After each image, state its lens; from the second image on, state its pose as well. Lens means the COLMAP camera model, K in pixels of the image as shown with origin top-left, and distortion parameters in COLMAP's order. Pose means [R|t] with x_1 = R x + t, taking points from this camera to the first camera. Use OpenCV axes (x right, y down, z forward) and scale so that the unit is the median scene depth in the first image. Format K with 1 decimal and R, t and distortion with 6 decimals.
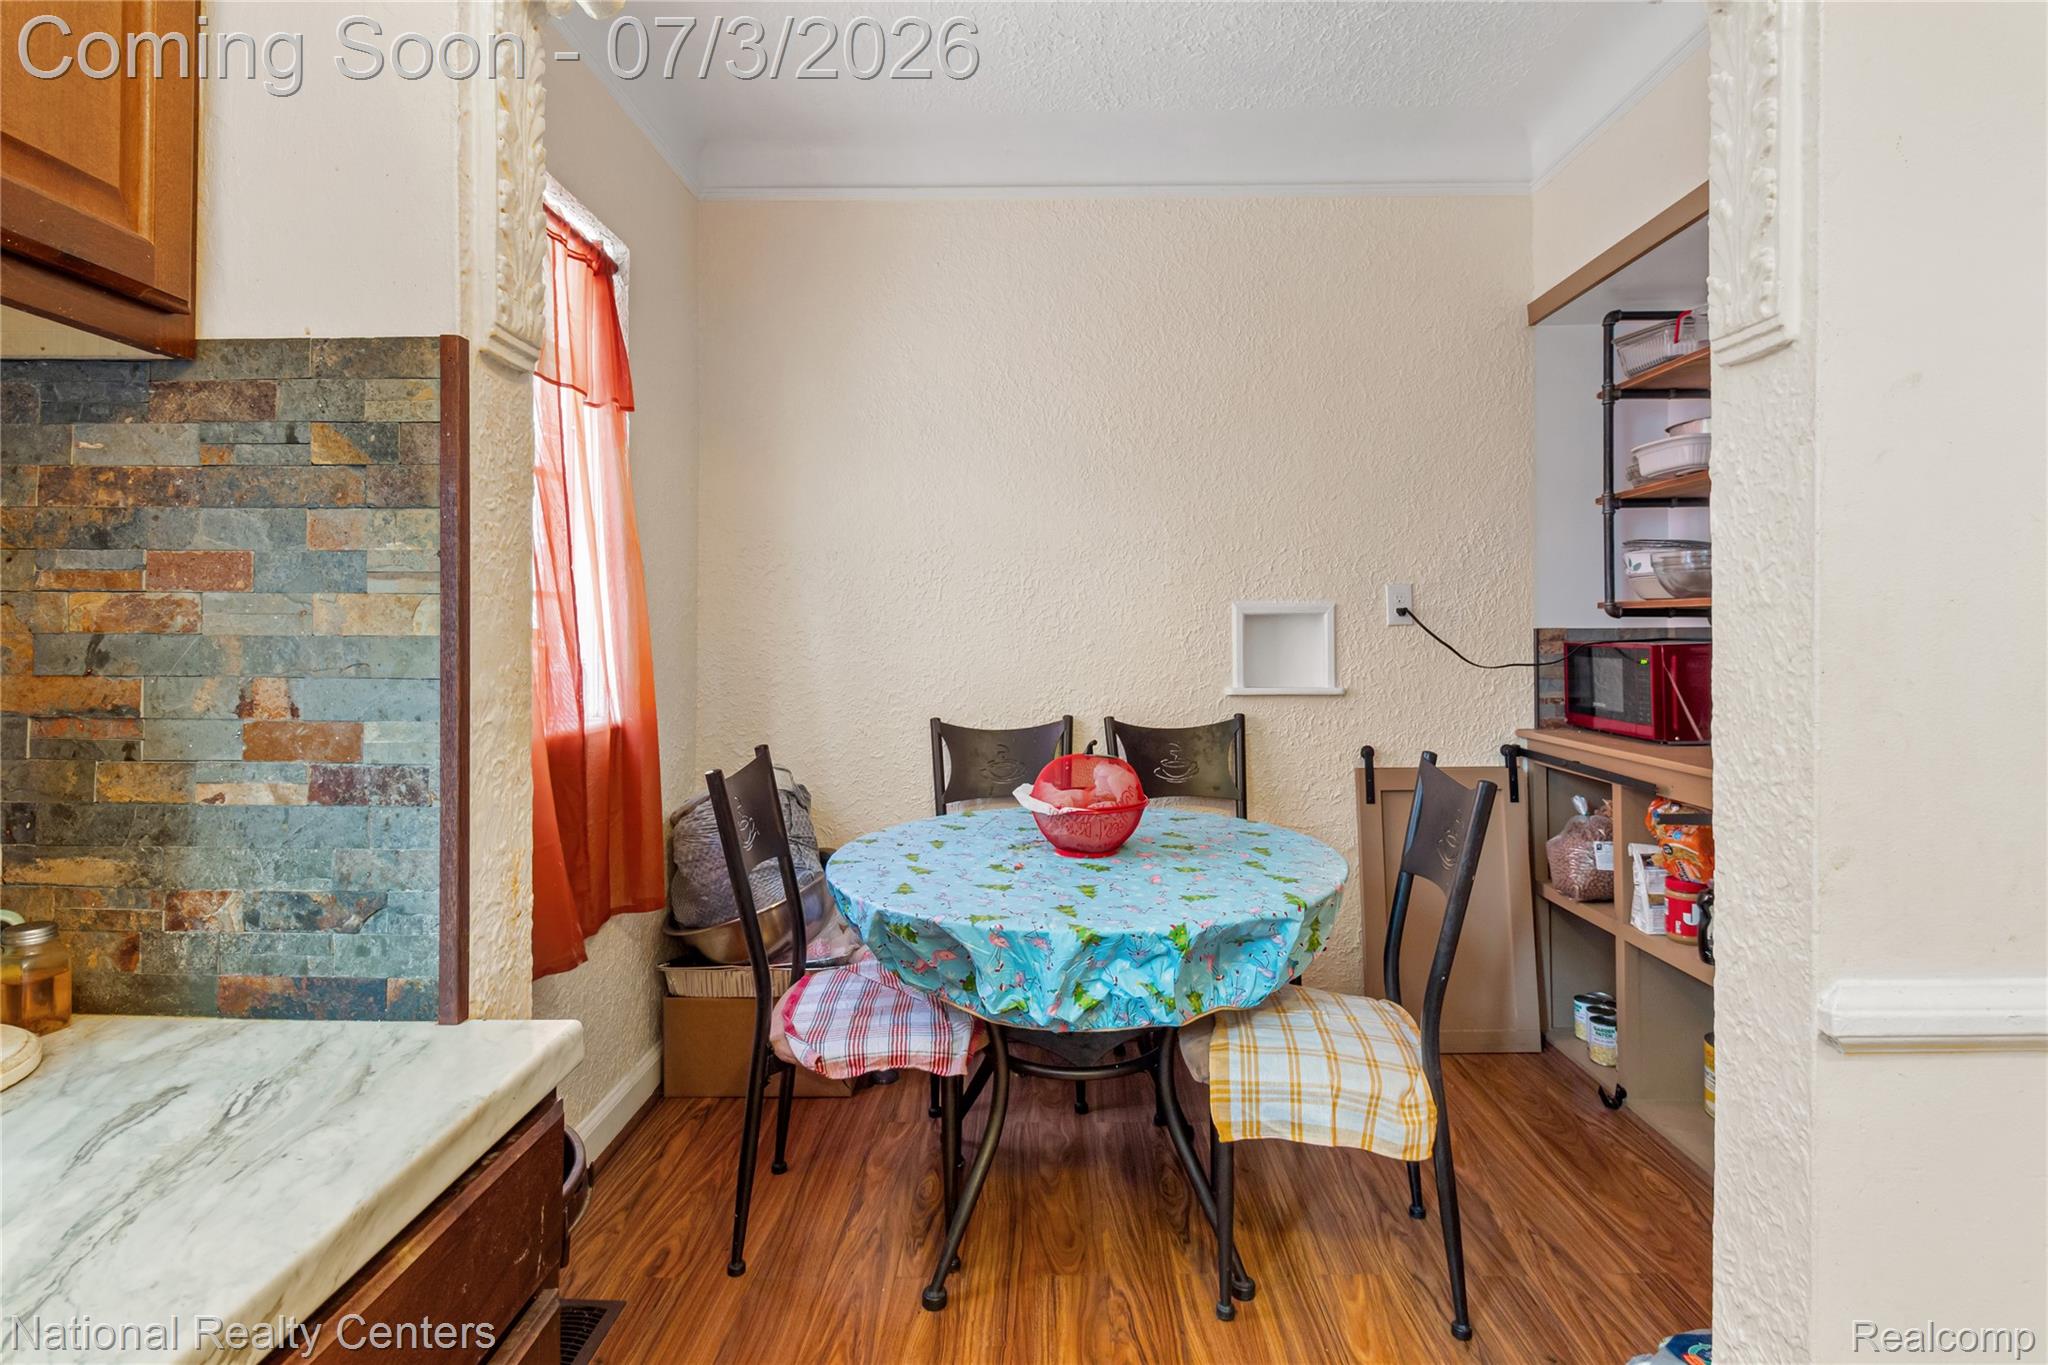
lens RADIAL K [[1021.2, 0, 1038.5], [0, 1021.2, 621.8], [0, 0, 1]] dist [-0.000404, -0.000420]
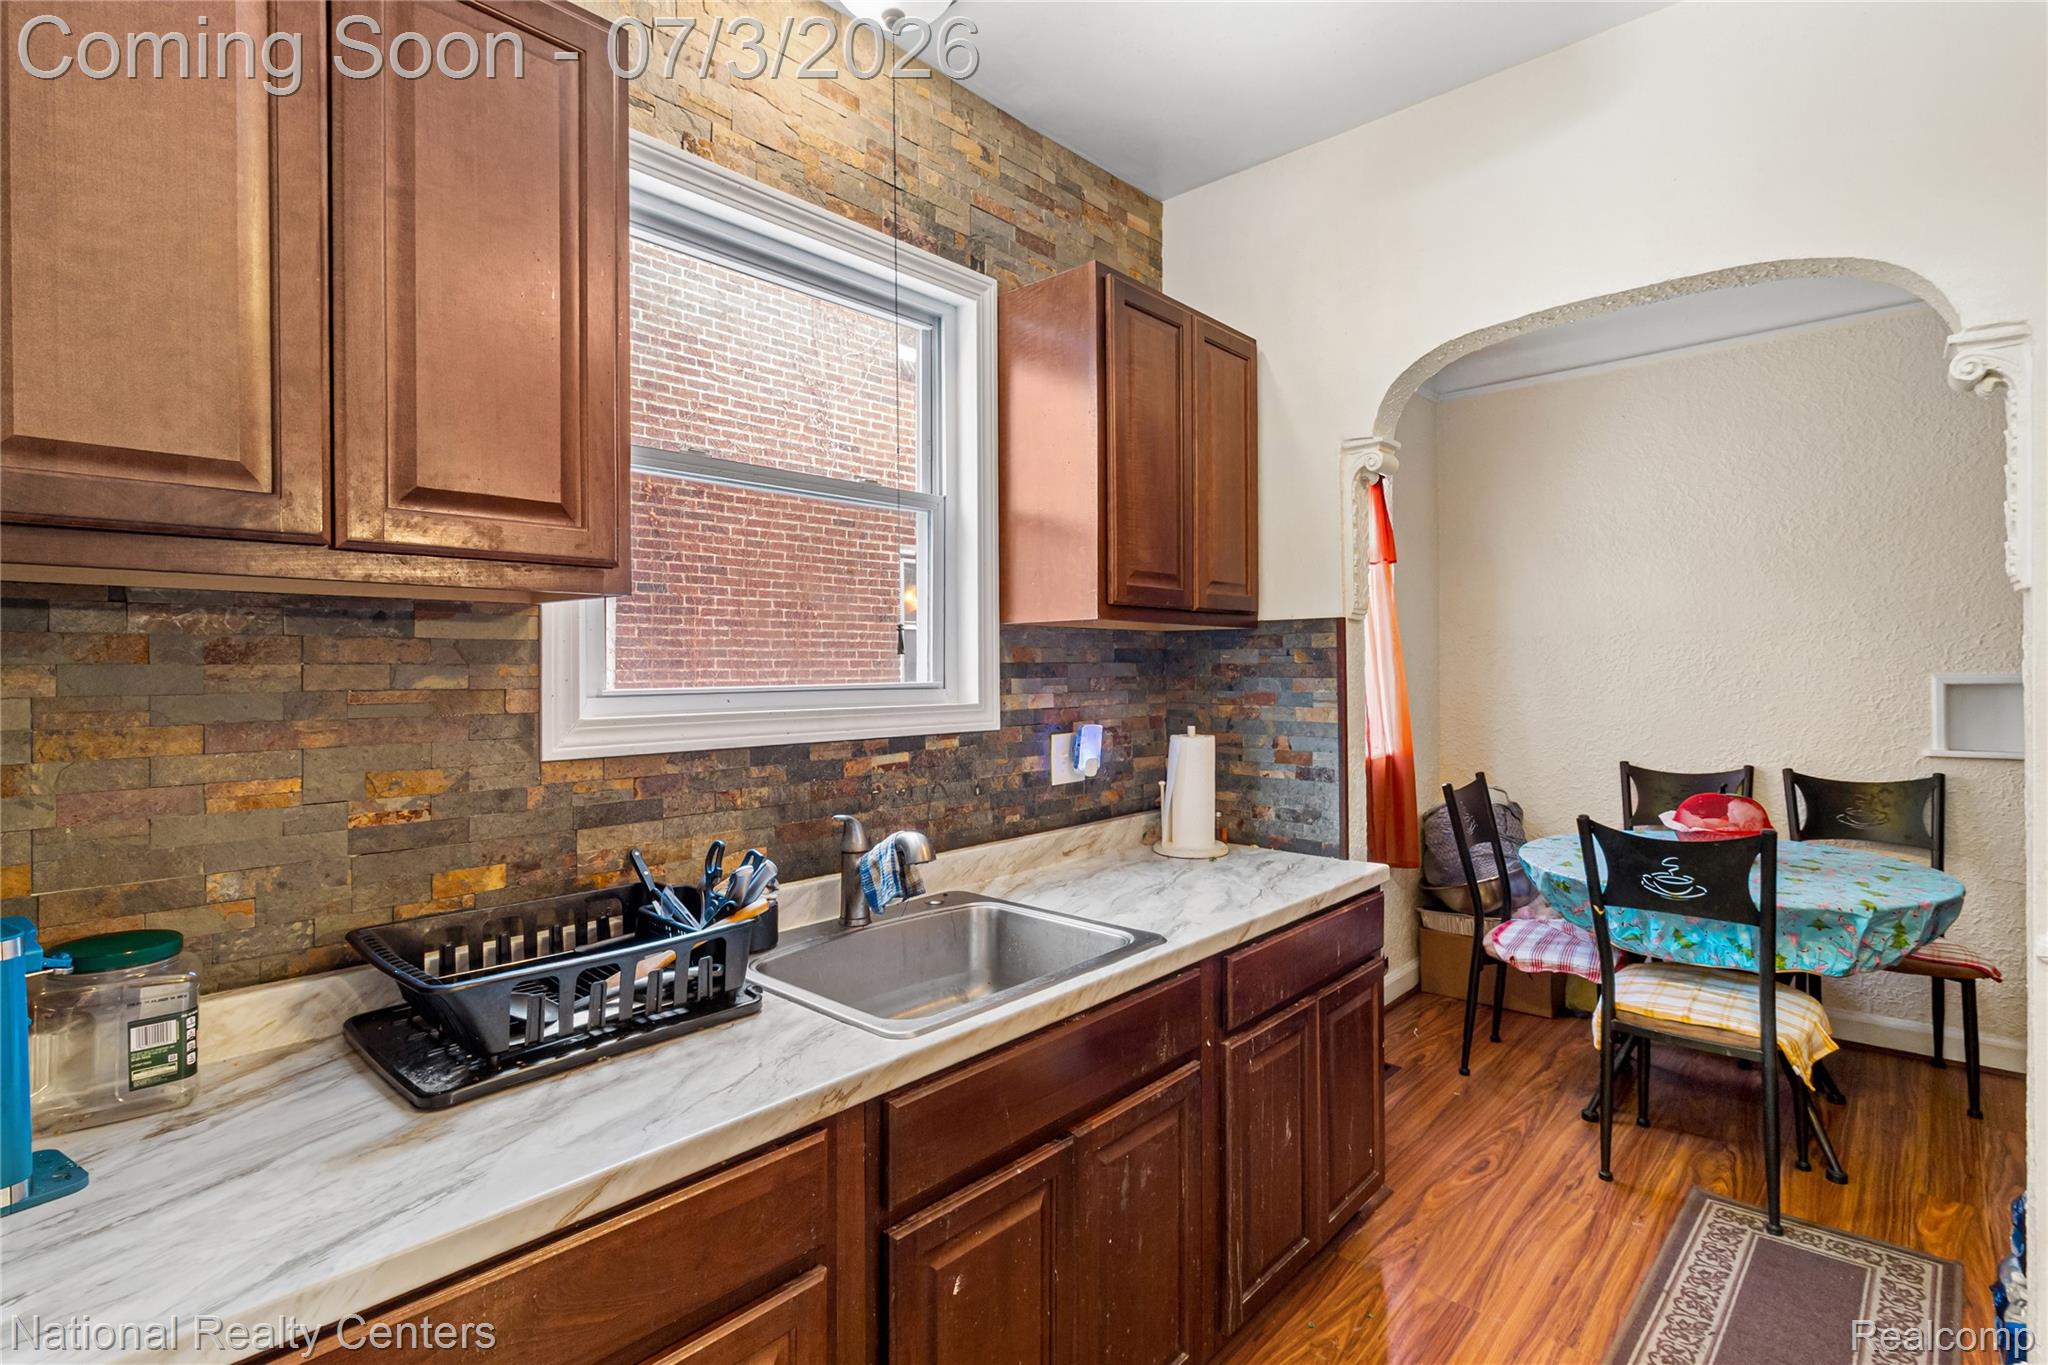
lens RADIAL K [[977.1, 0, 1029.2], [0, 977.1, 665.6], [0, 0, 1]] dist [0.002772, 0.000895]
pose [[0.746306, -0.007917, -0.665556, 0.575496], [0.016558, 0.999841, 0.006673, -0.176400], [0.665397, -0.016000, 0.746318, -1.575540]]
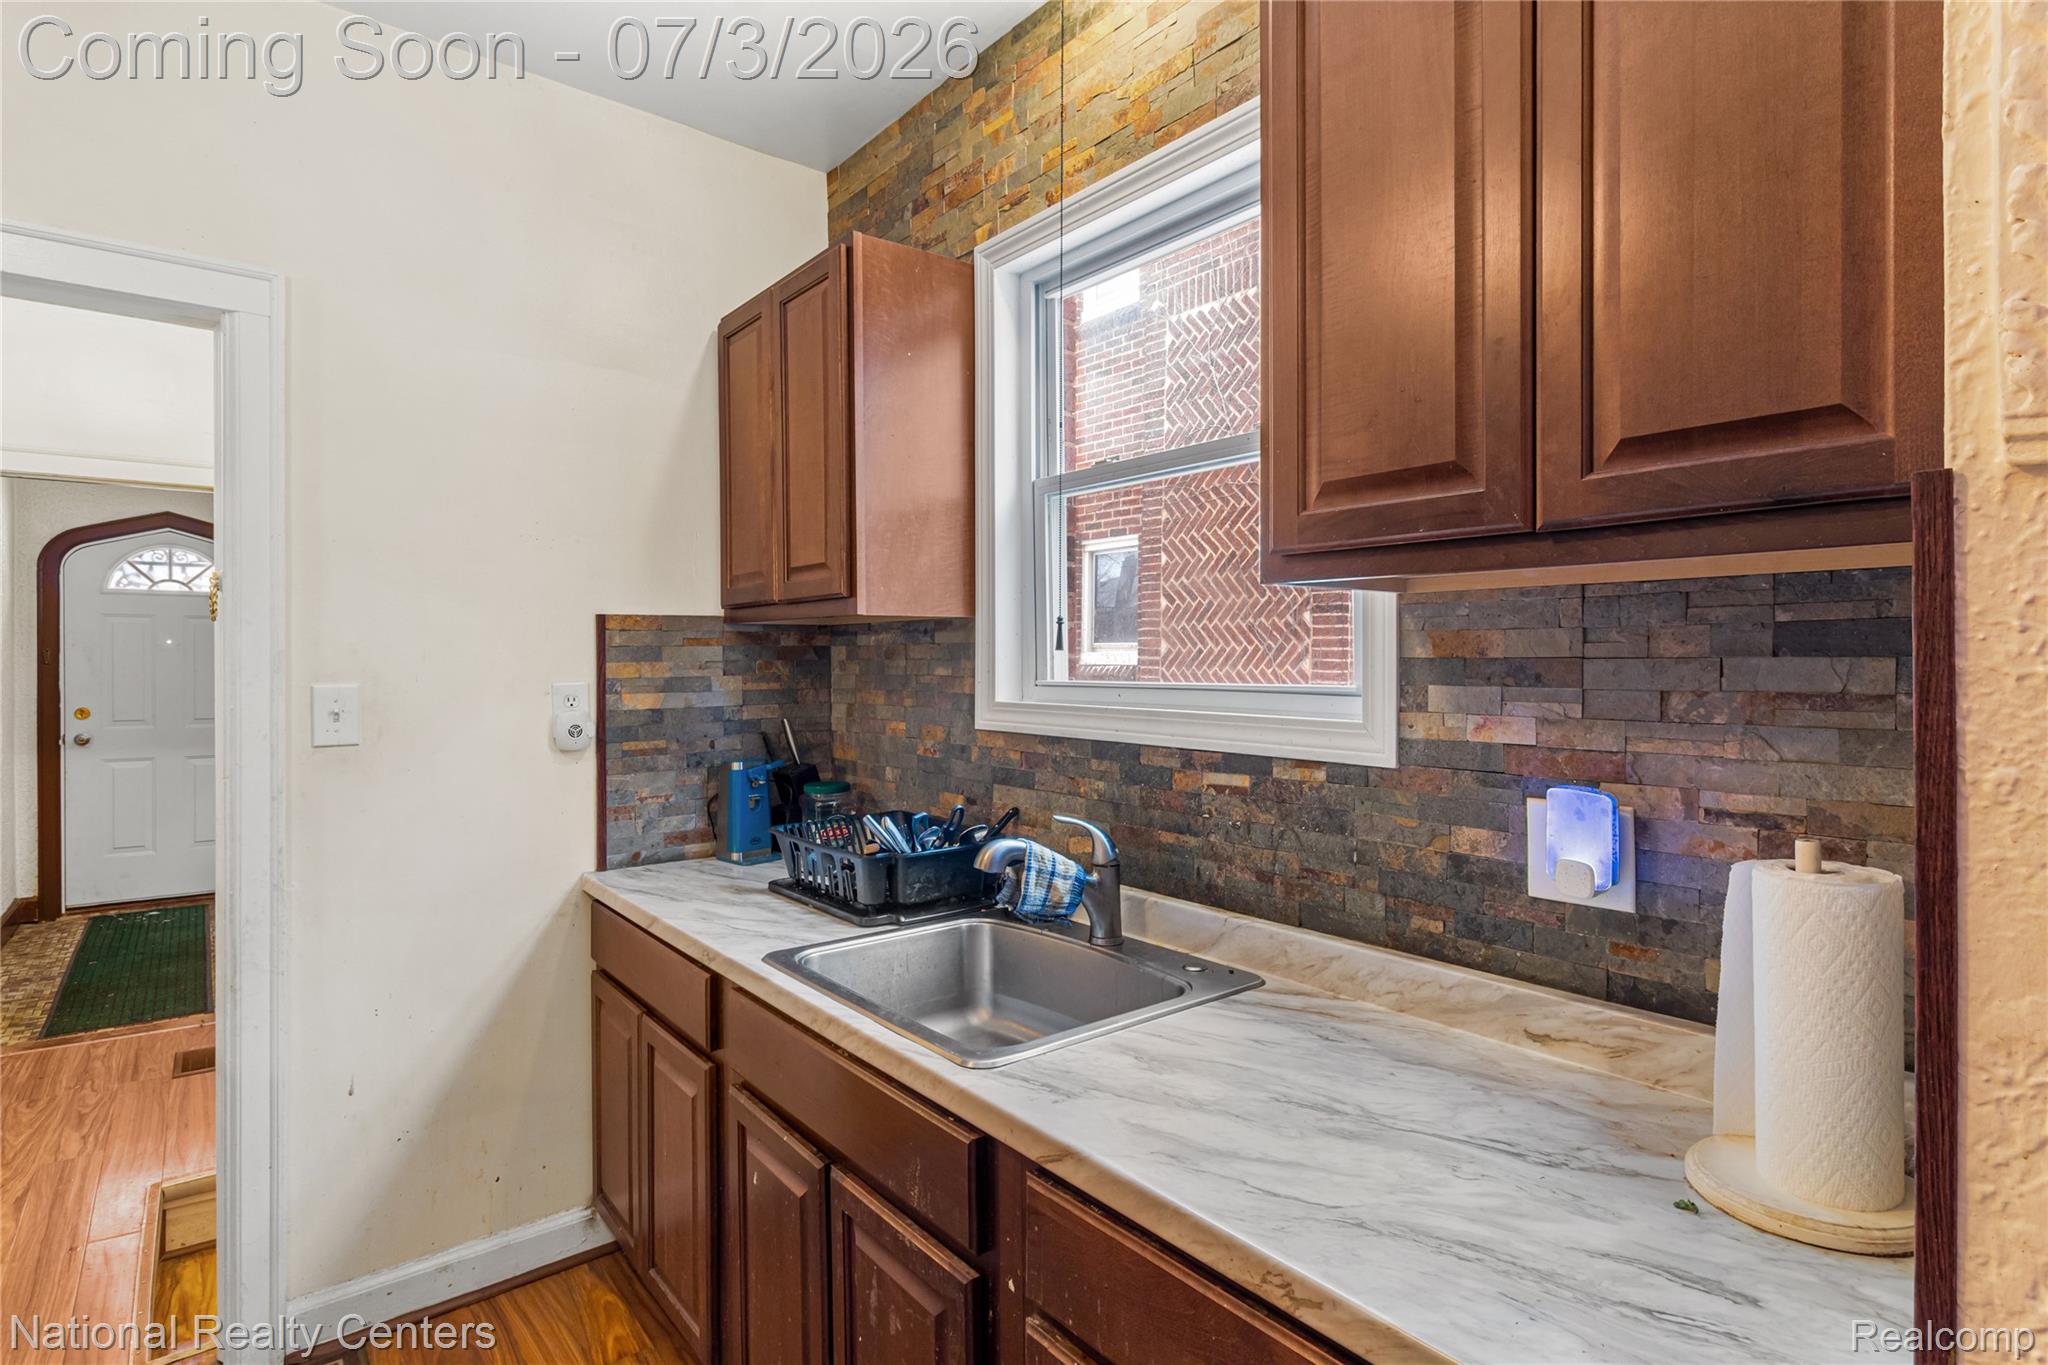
lens RADIAL K [[1048.4, 0, 1027.8], [0, 1048.4, 677.7], [0, 0, 1]] dist [0.003658, 0.000235]
pose [[-0.778739, 0.010127, -0.627266, 0.317054], [0.008404, 0.999948, 0.005711, -0.151395], [0.627291, -0.000824, -0.778784, 1.154275]]
